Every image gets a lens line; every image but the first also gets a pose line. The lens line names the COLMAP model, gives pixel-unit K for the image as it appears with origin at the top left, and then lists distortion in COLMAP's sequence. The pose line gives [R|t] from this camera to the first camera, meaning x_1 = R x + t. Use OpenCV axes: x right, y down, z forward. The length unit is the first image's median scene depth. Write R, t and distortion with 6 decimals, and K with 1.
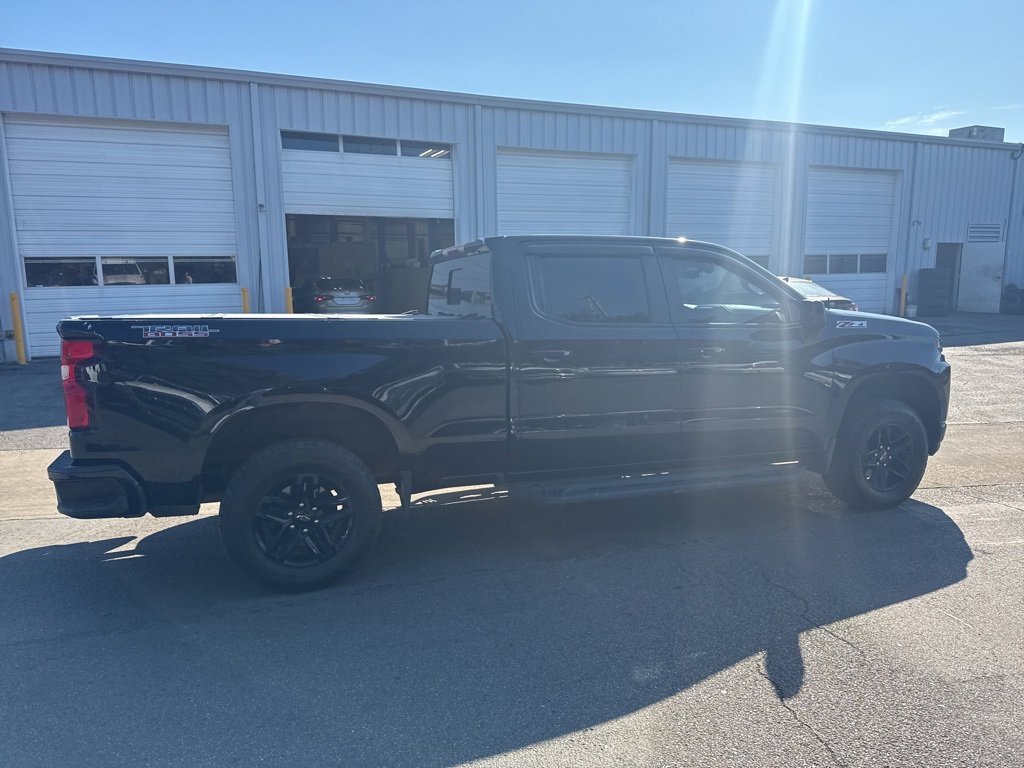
lens RADIAL K [[716.4, 0, 516.5], [0, 716.4, 388.7], [0, 0, 1]] dist [0.049924, -0.064638]
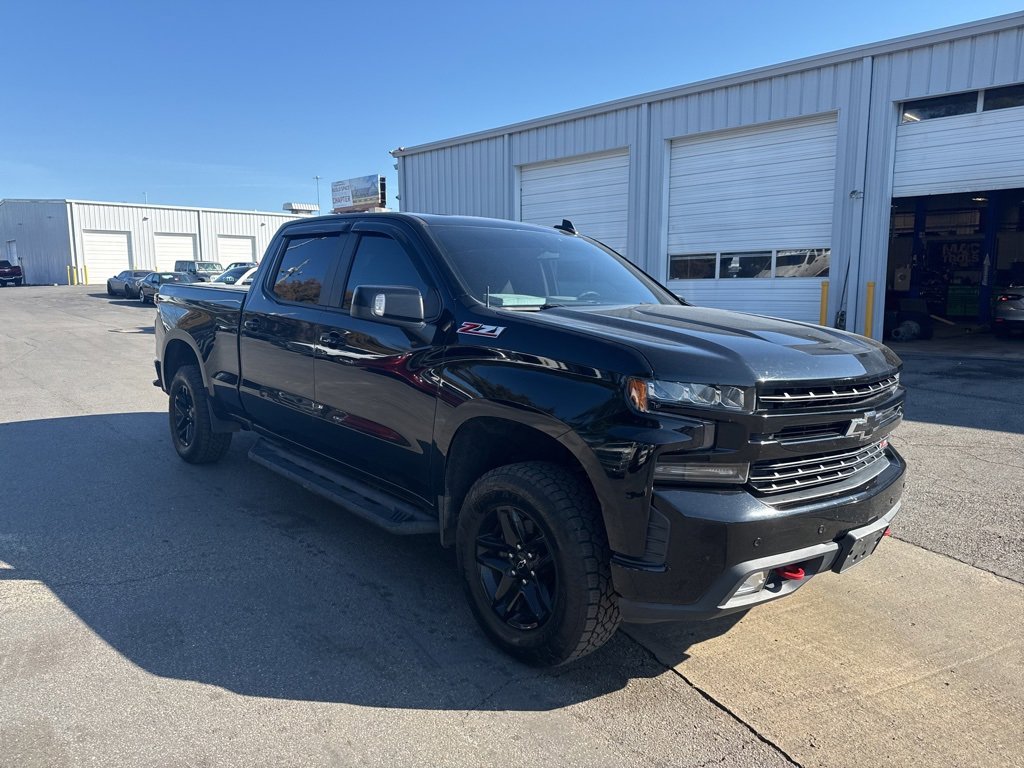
lens RADIAL K [[716.4, 0, 509.3], [0, 716.4, 389.0], [0, 0, 1]] dist [0.049924, -0.064638]
pose [[0.353185, 0.150001, -0.923450, 0.370956], [-0.146804, 0.983721, 0.103644, -0.038386], [0.923964, 0.098961, 0.369457, 0.280001]]
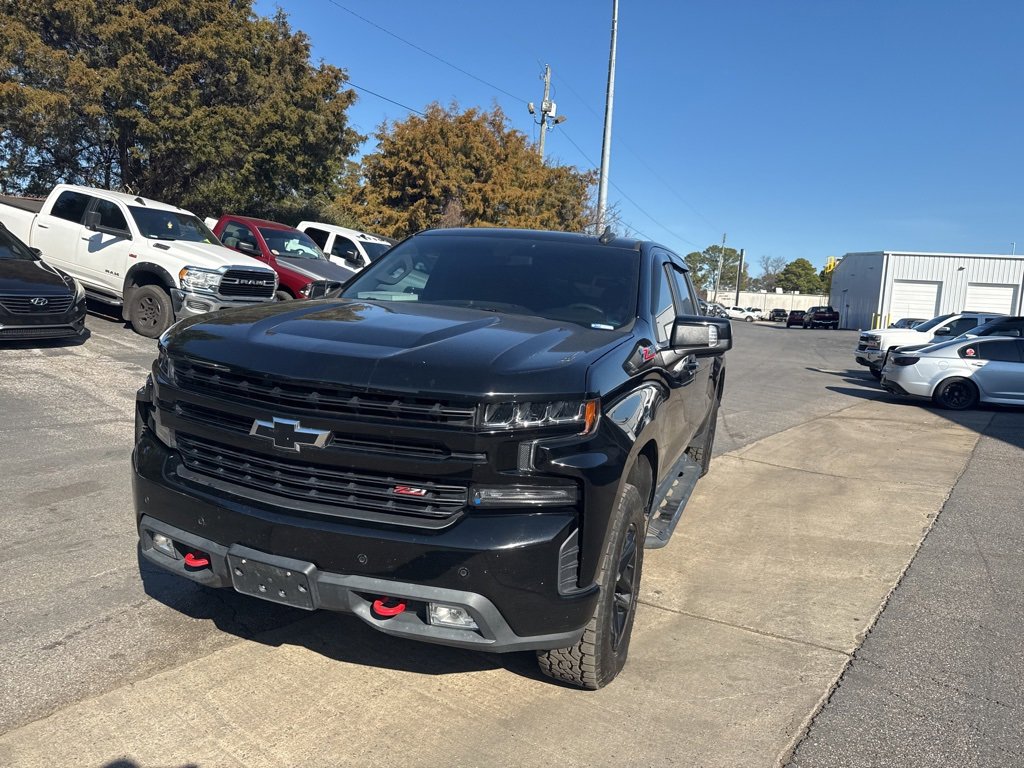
lens RADIAL K [[716.4, 0, 515.5], [0, 716.4, 389.4], [0, 0, 1]] dist [0.049924, -0.064638]
pose [[-0.655212, 0.056876, -0.753301, 0.312779], [-0.170146, 0.960431, 0.220507, -0.077252], [0.736035, 0.272650, -0.619608, 0.581378]]
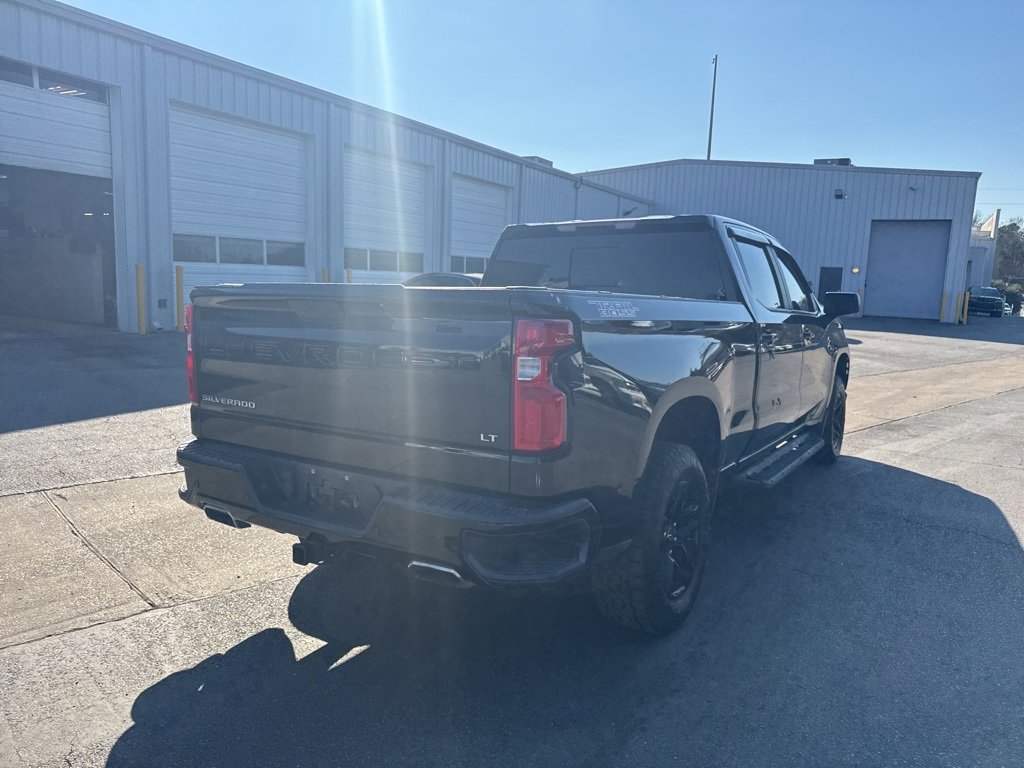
lens RADIAL K [[716.4, 0, 517.6], [0, 716.4, 379.5], [0, 0, 1]] dist [0.049924, -0.064638]
pose [[0.801480, -0.039869, 0.596692, -0.244583], [0.042806, 0.999041, 0.009256, -0.005485], [-0.596488, 0.018124, 0.802417, 0.114487]]
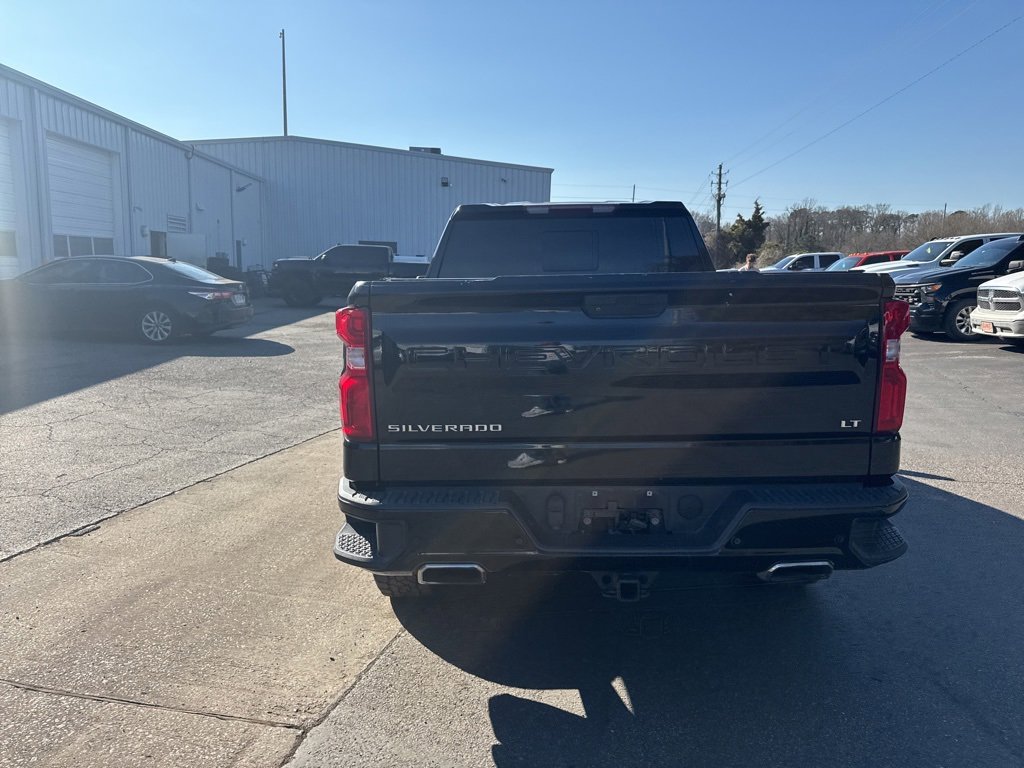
lens RADIAL K [[716.4, 0, 515.3], [0, 716.4, 379.8], [0, 0, 1]] dist [0.049924, -0.064638]
pose [[0.352200, -0.118421, 0.928403, -0.330952], [0.117875, 0.989677, 0.081520, -0.023053], [-0.928472, 0.080724, 0.362523, 0.259104]]
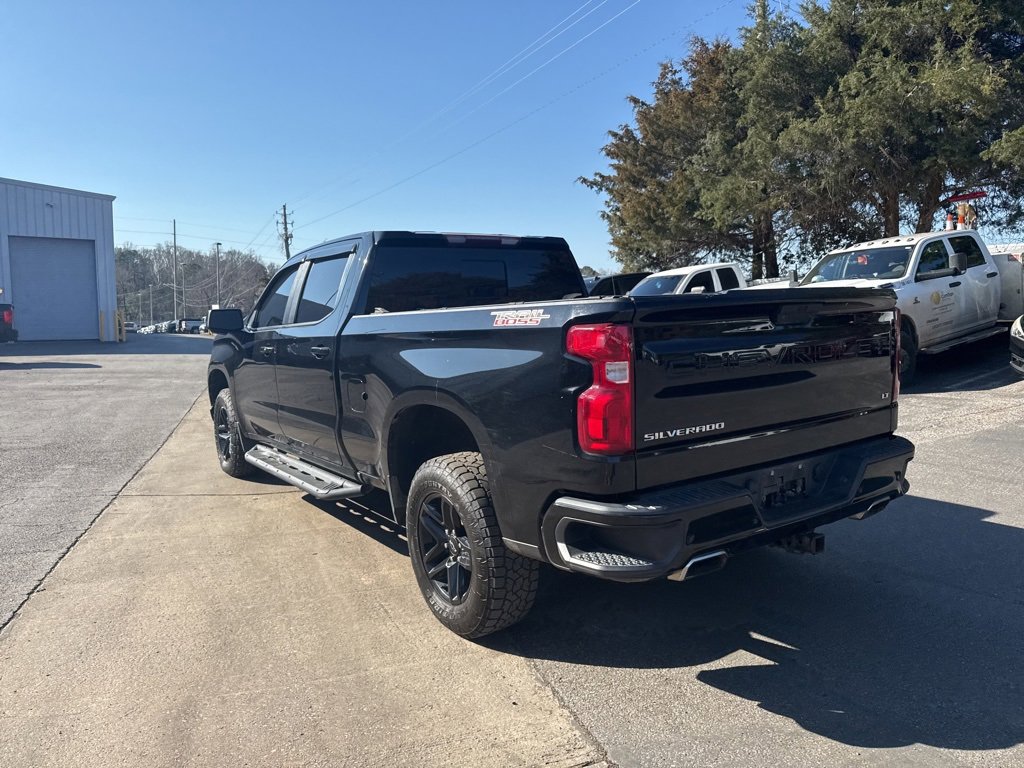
lens RADIAL K [[716.4, 0, 513.7], [0, 716.4, 386.2], [0, 0, 1]] dist [0.049924, -0.064638]
pose [[-0.238624, -0.080681, 0.967755, -0.347275], [0.154287, 0.980735, 0.119806, -0.039527], [-0.958777, 0.177901, -0.221579, 0.411748]]
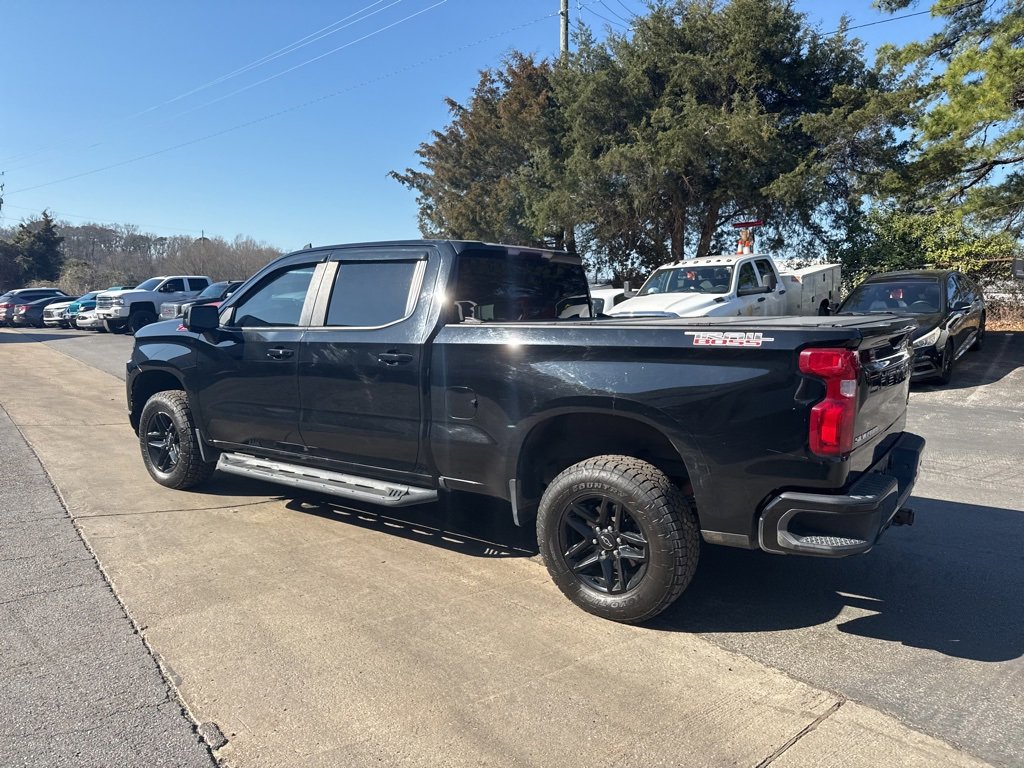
lens RADIAL K [[716.4, 0, 512.5], [0, 716.4, 387.4], [0, 0, 1]] dist [0.049924, -0.064638]
pose [[-0.552050, -0.090982, 0.828832, -0.310209], [0.104010, 0.978751, 0.176715, -0.065825], [-0.827299, 0.183763, -0.530856, 0.540187]]
